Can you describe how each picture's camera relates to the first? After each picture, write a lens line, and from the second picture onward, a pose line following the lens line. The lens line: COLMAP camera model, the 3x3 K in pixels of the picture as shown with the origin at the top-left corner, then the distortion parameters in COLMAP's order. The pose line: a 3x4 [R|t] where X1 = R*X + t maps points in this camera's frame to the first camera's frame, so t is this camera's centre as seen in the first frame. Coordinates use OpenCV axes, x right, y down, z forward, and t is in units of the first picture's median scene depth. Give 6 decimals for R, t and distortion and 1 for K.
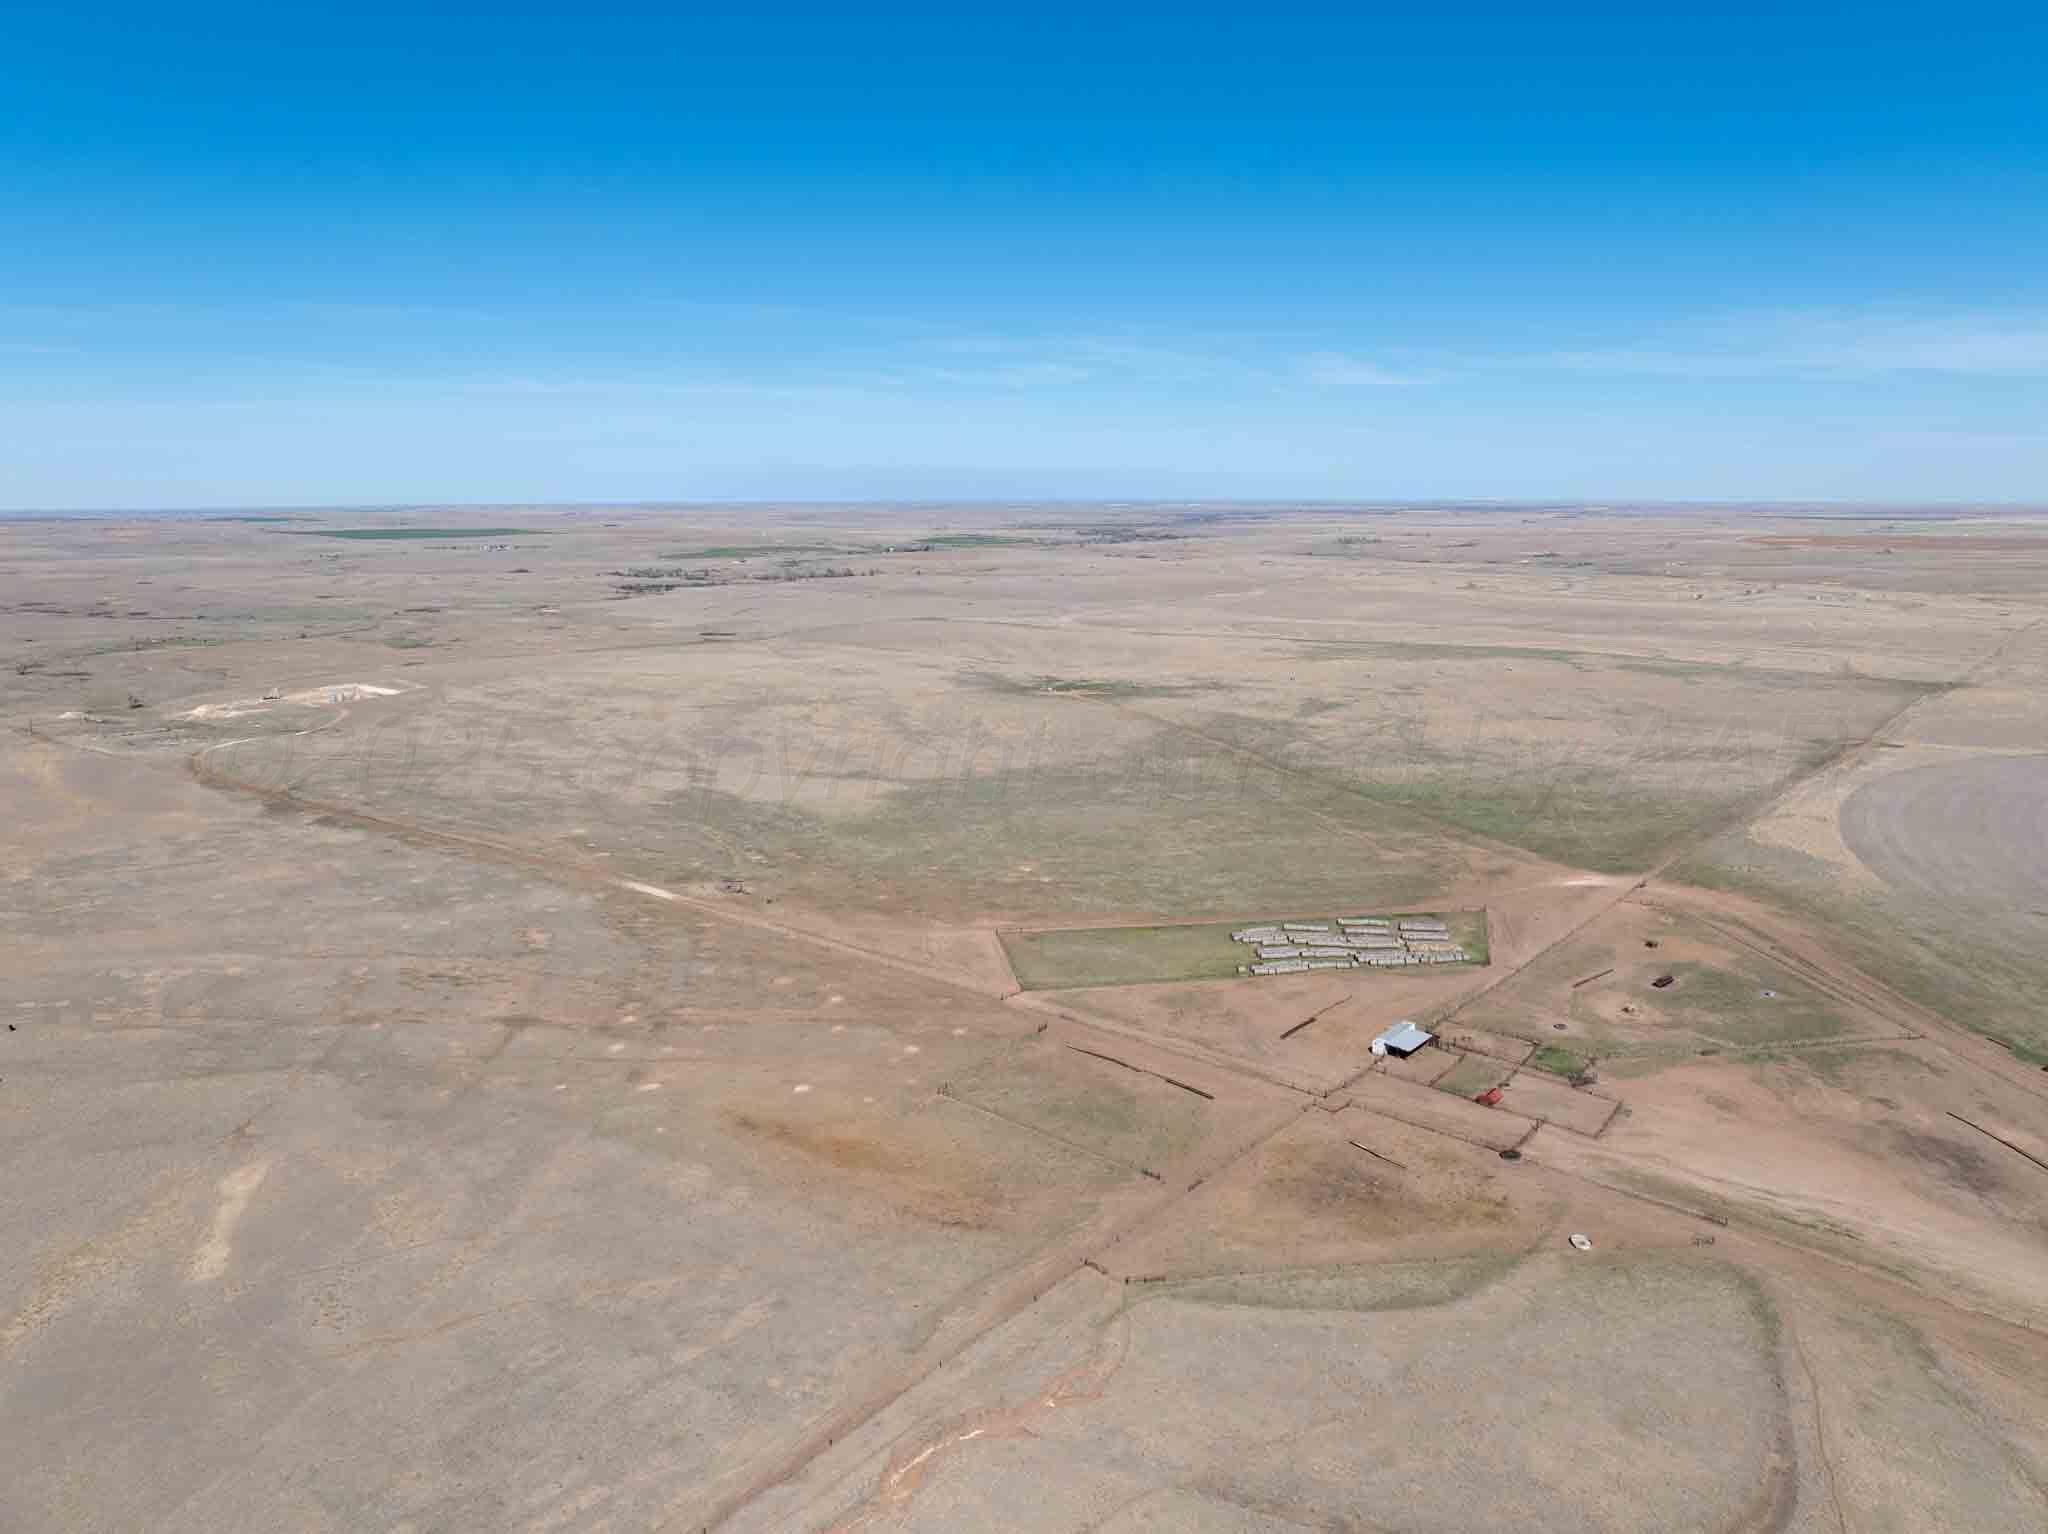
lens RADIAL K [[1395.3, 0, 1052.8], [0, 1395.3, 769.3], [0, 0, 1]] dist [-0.018258, -0.026867]
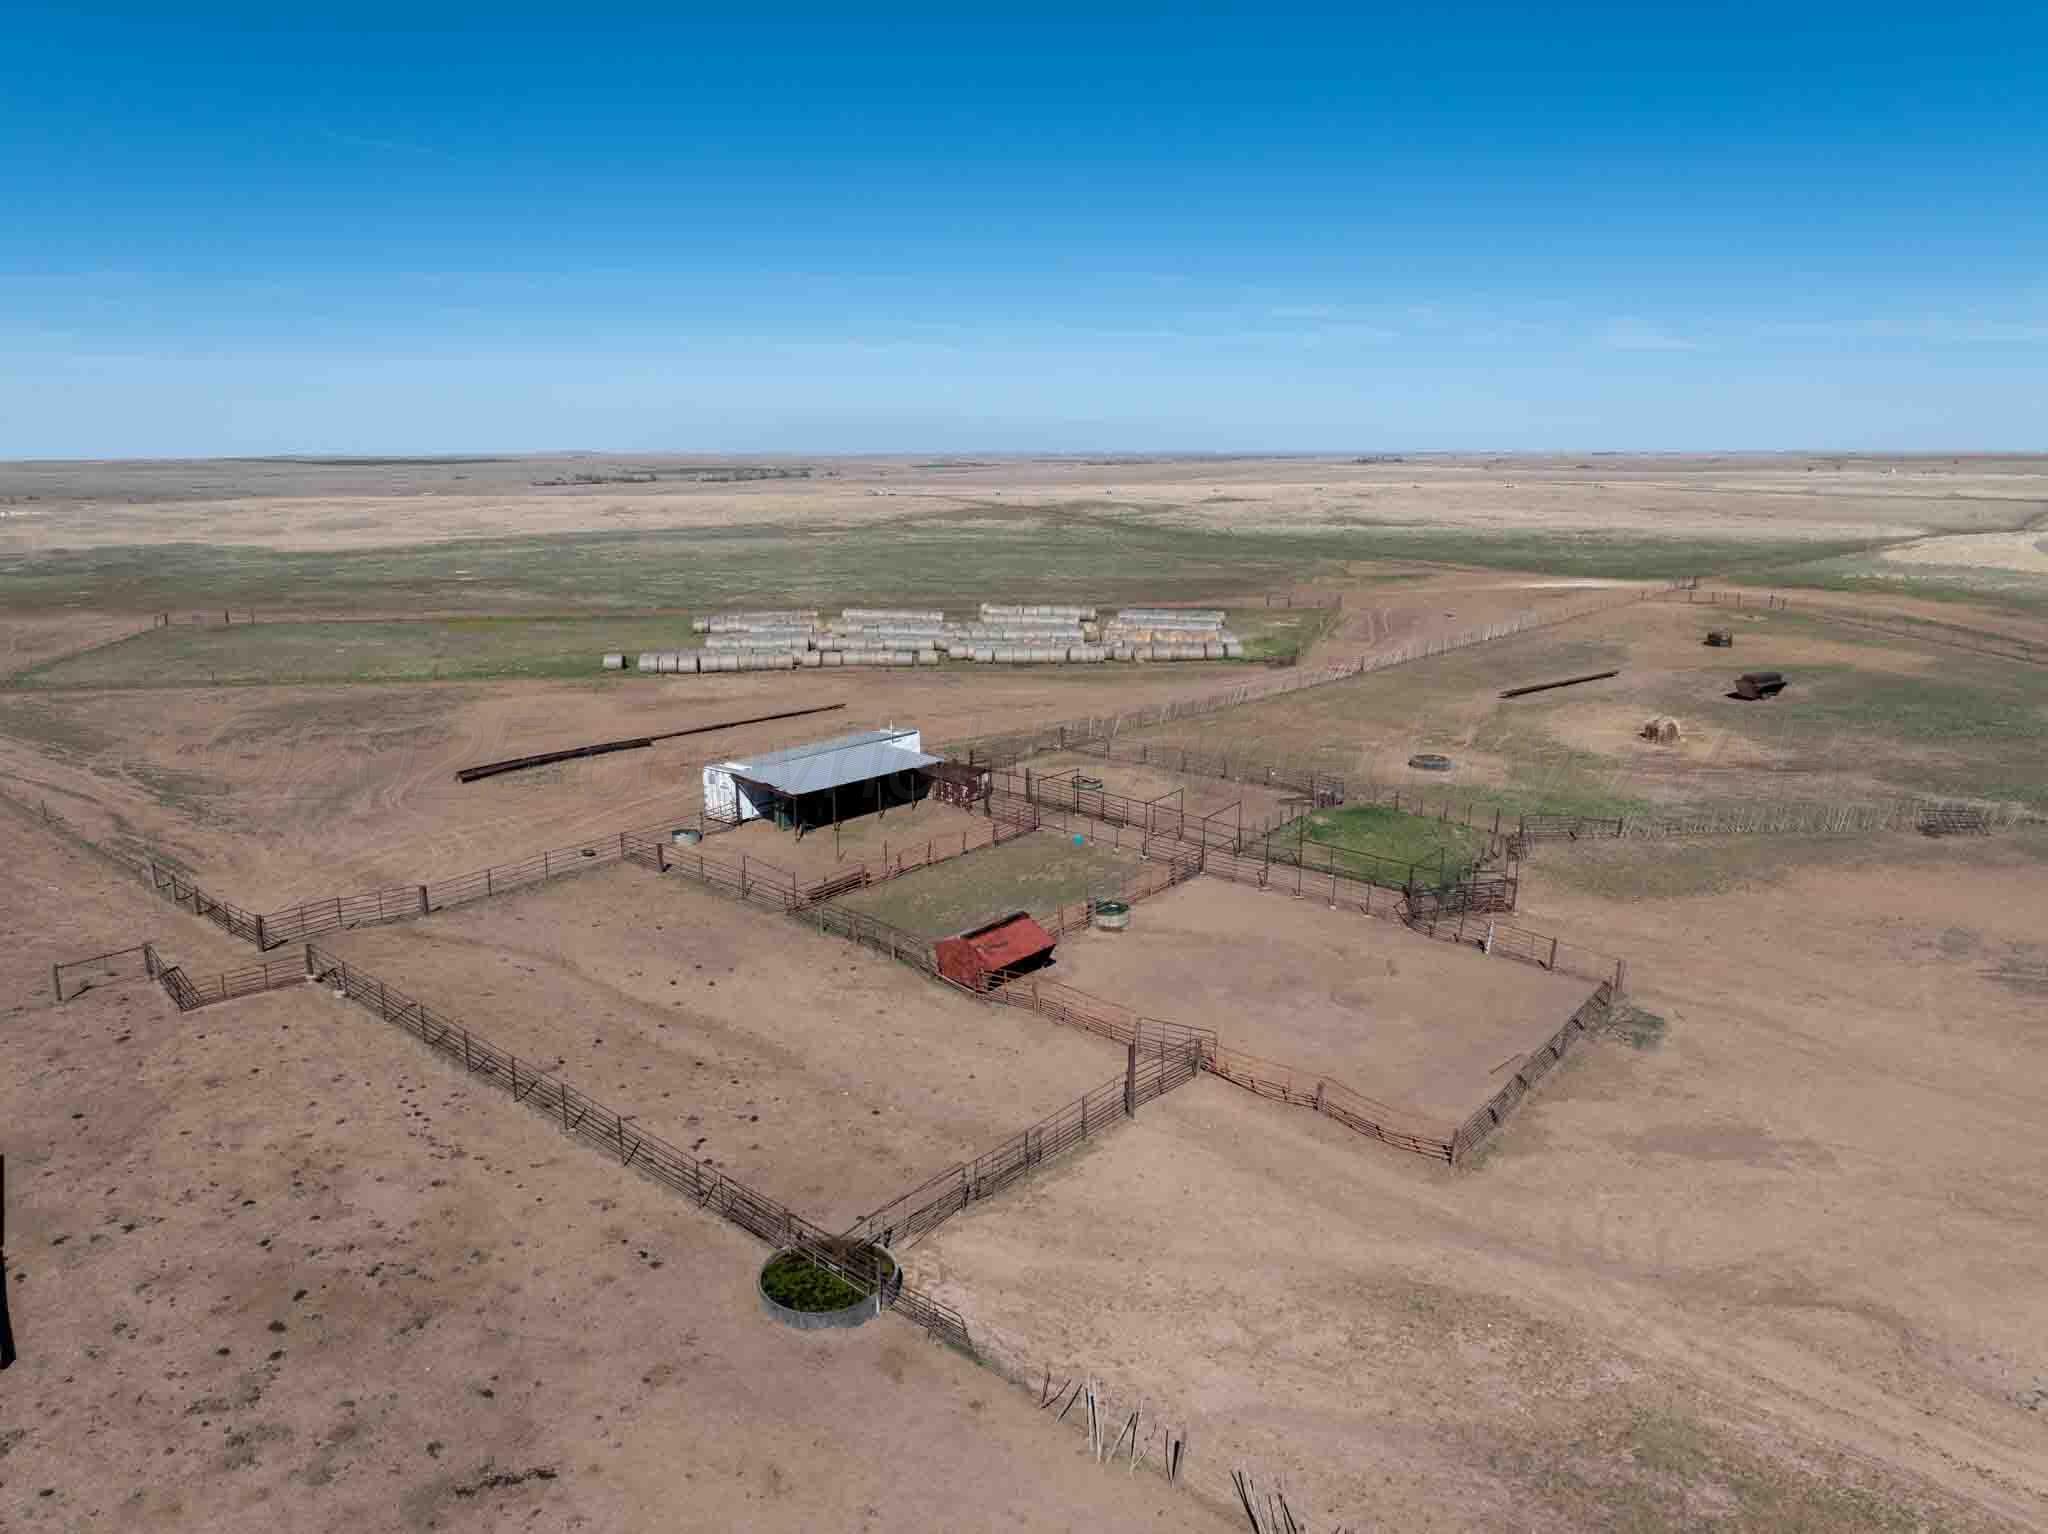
lens RADIAL K [[1395.3, 0, 1052.8], [0, 1395.3, 769.3], [0, 0, 1]] dist [-0.018258, -0.026867]
pose [[0.999746, 0.004486, -0.022085, 0.301953], [-0.003804, 0.999518, 0.030812, 0.184923], [0.022212, -0.030720, 0.999281, 0.723476]]
